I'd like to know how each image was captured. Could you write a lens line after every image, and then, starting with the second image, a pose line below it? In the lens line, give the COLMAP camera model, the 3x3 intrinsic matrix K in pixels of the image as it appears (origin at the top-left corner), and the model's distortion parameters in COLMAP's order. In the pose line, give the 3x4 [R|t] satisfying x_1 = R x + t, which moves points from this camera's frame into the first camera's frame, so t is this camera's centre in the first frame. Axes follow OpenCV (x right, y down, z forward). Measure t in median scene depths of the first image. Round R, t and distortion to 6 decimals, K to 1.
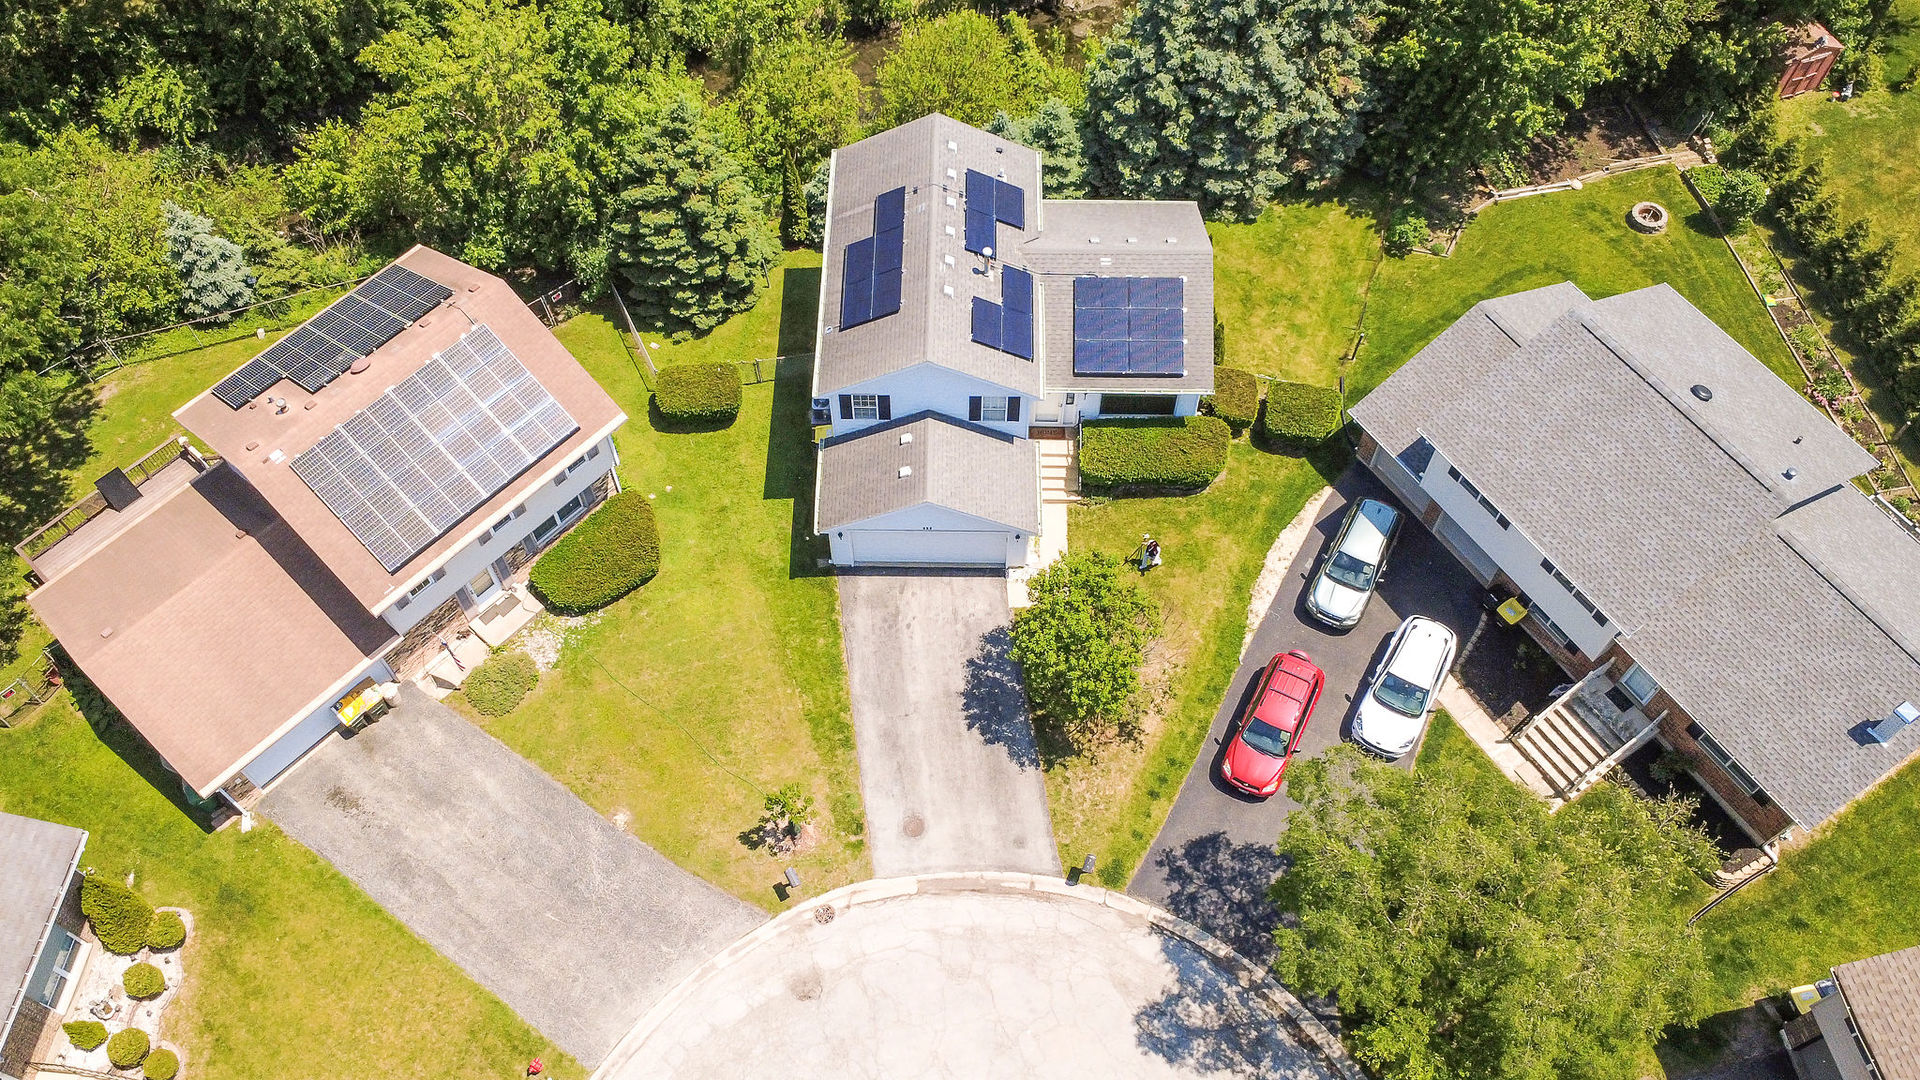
lens RADIAL K [[1521.0, 0, 947.7], [0, 1521.0, 588.8], [0, 0, 1]] dist [0.002231, 0.001504]
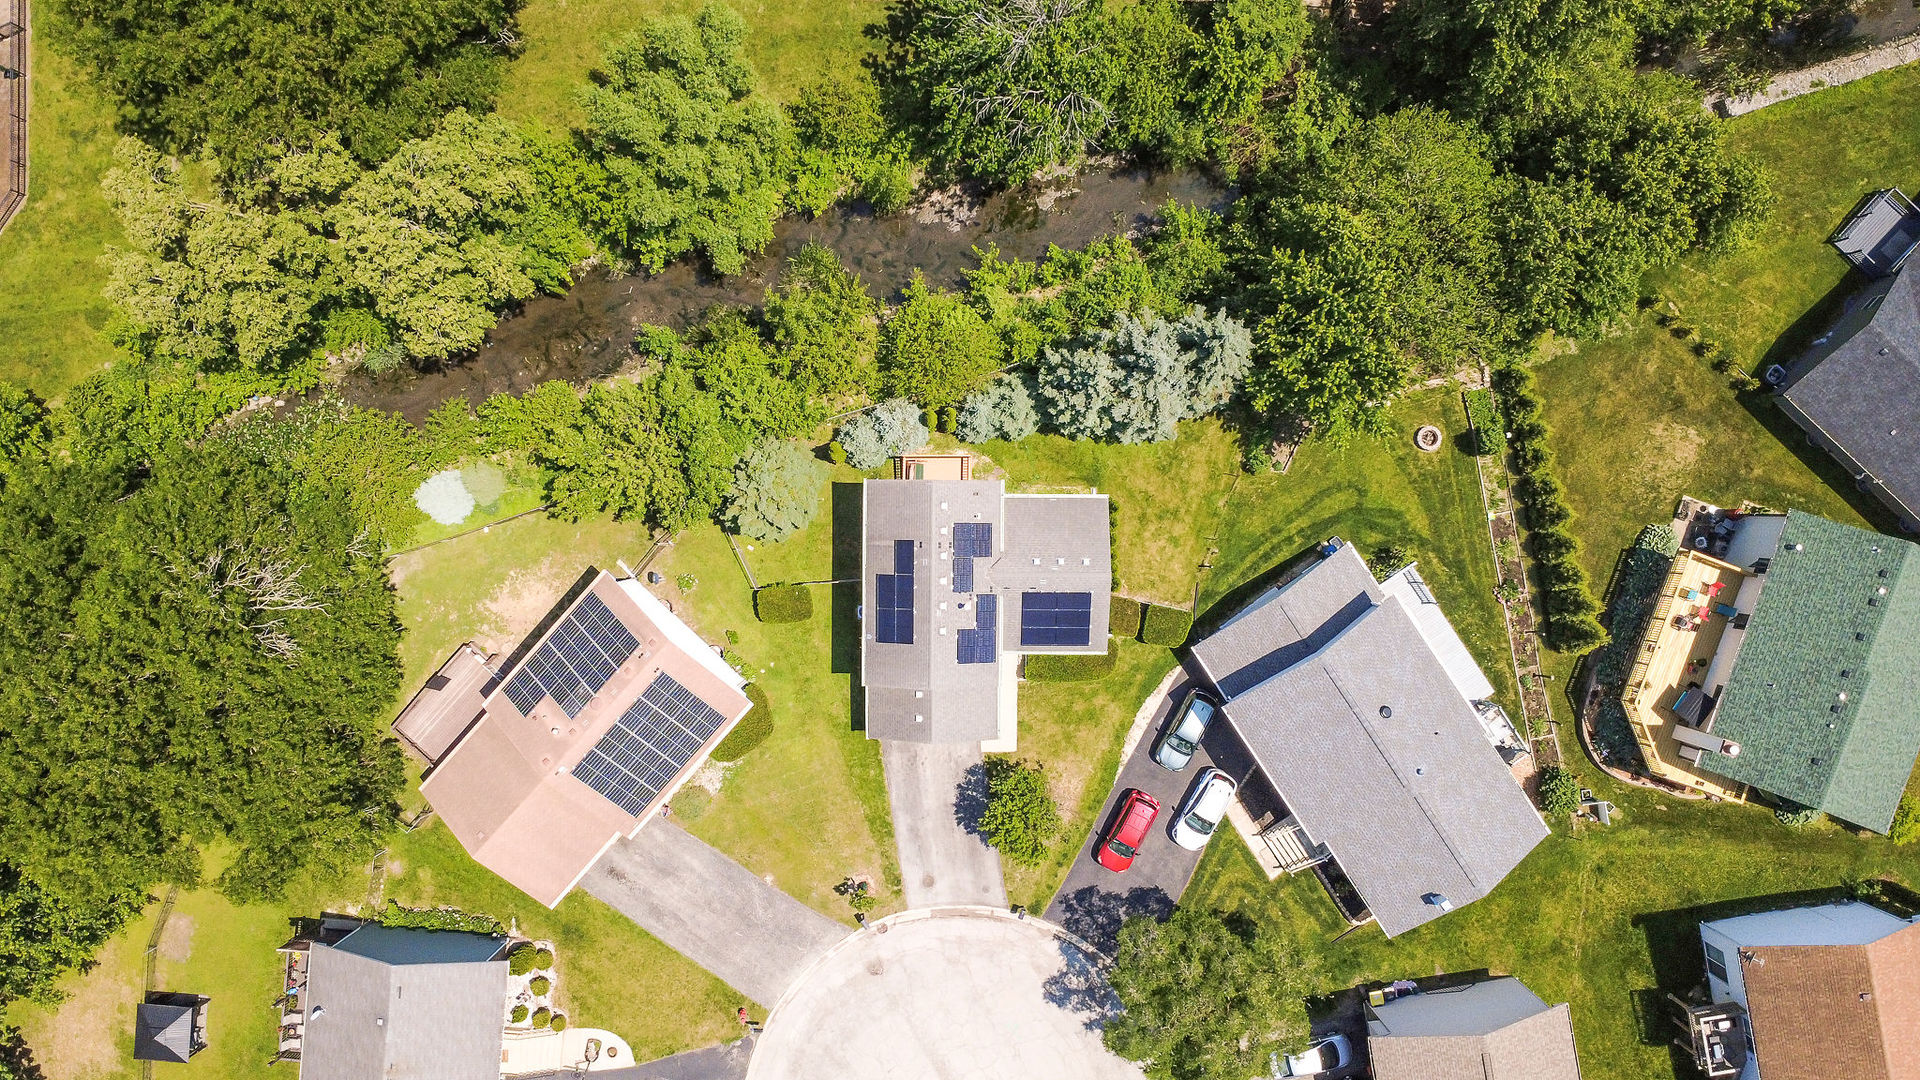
lens RADIAL K [[1406.3, 0, 962.0], [0, 1406.3, 534.0], [0, 0, 1]] dist [0.008109, 0.000117]
pose [[0.999959, -0.008951, -0.001188, 0.022650], [0.008241, 0.850842, 0.525357, -1.030146], [-0.003692, -0.525345, 0.850881, -0.213241]]
